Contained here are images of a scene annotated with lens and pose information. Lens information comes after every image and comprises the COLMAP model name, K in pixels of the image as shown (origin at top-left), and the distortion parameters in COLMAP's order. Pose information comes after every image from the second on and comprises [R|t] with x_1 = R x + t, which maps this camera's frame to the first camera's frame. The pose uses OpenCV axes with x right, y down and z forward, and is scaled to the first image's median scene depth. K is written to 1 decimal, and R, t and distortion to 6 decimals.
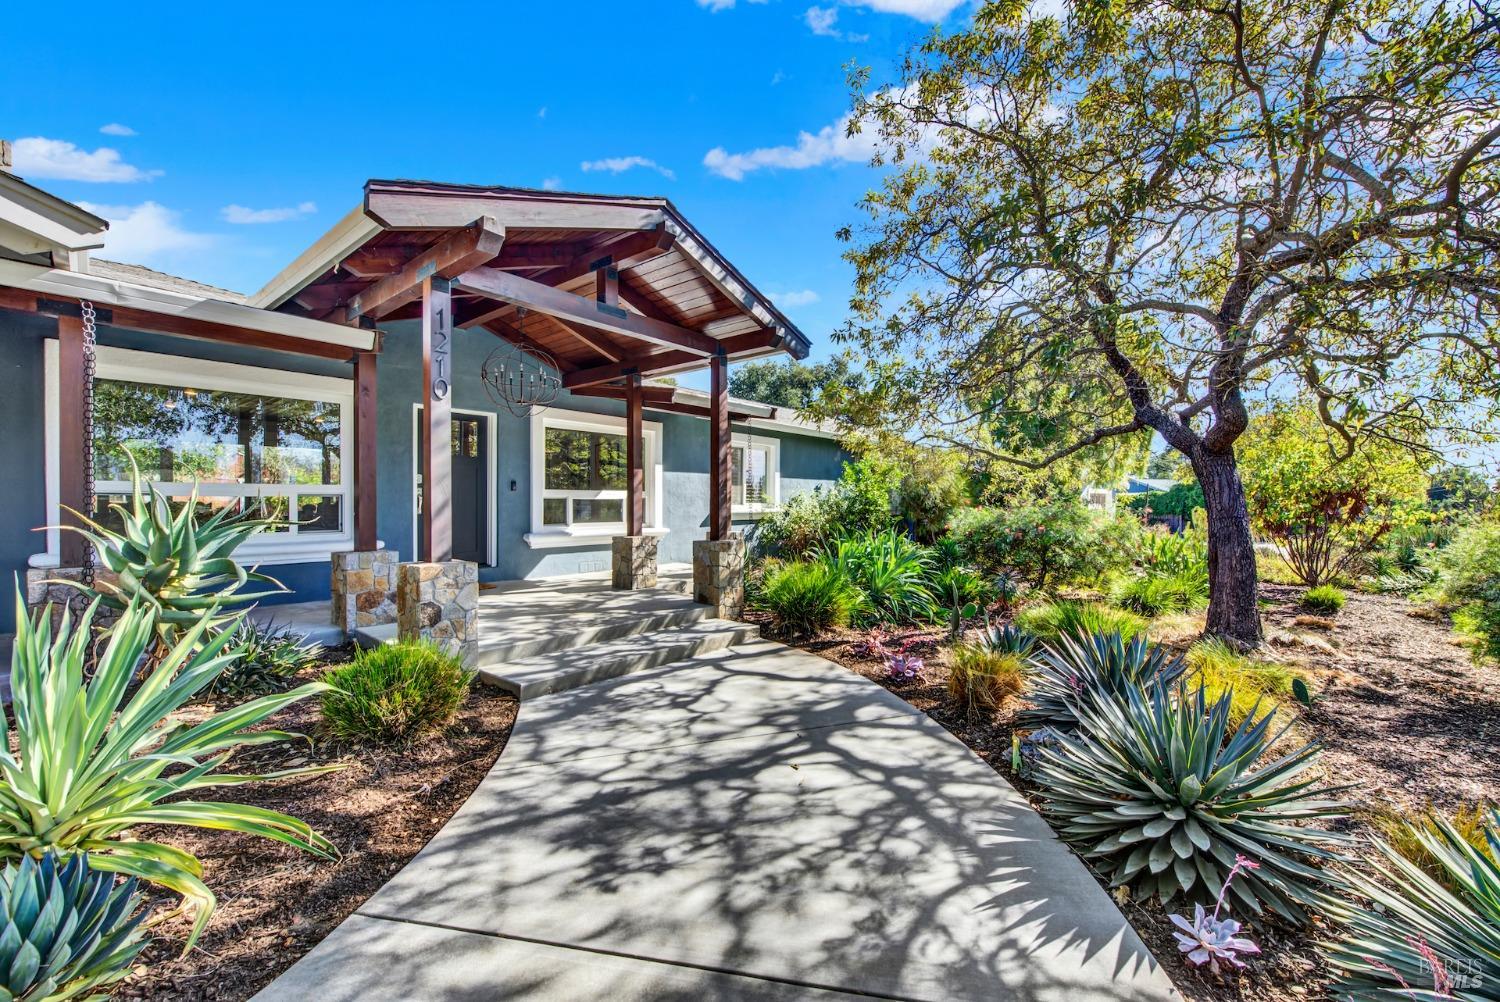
lens RADIAL K [[609.4, 0, 750.0], [0, 609.4, 501.0], [0, 0, 1]] dist [-0.000151, -0.000017]
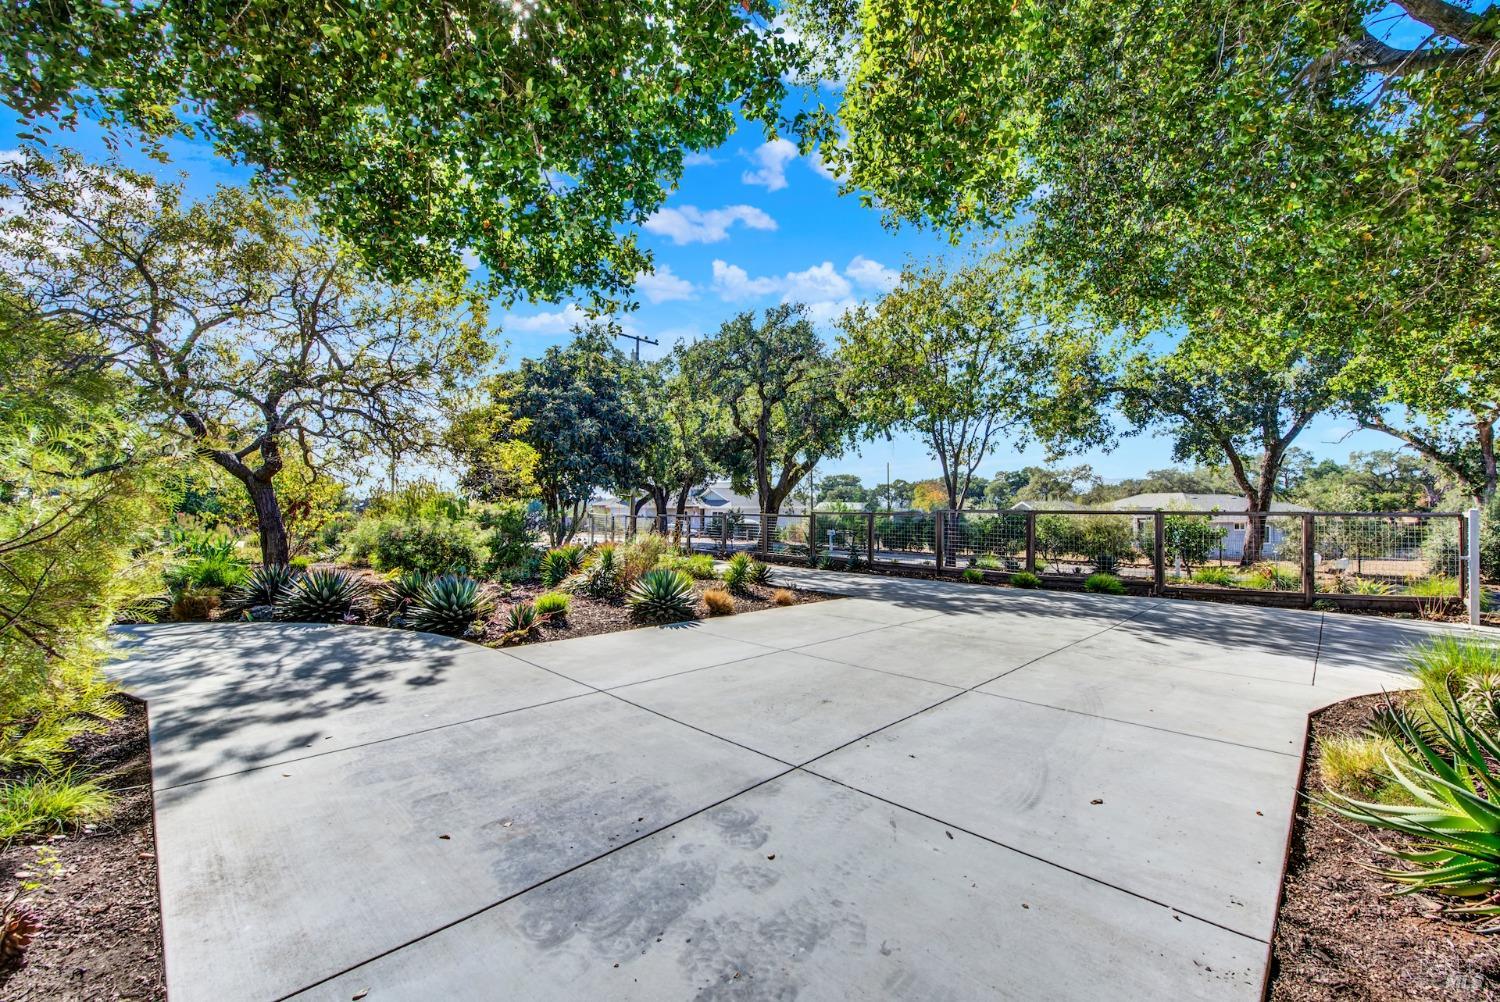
lens RADIAL K [[609.4, 0, 750.0], [0, 609.4, 501.0], [0, 0, 1]] dist [-0.000151, -0.000017]
pose [[0.088013, 0.006443, 0.996098, -0.589789], [-0.001521, 0.999979, -0.006334, -0.008914], [-0.996118, -0.000957, 0.088021, -0.370435]]
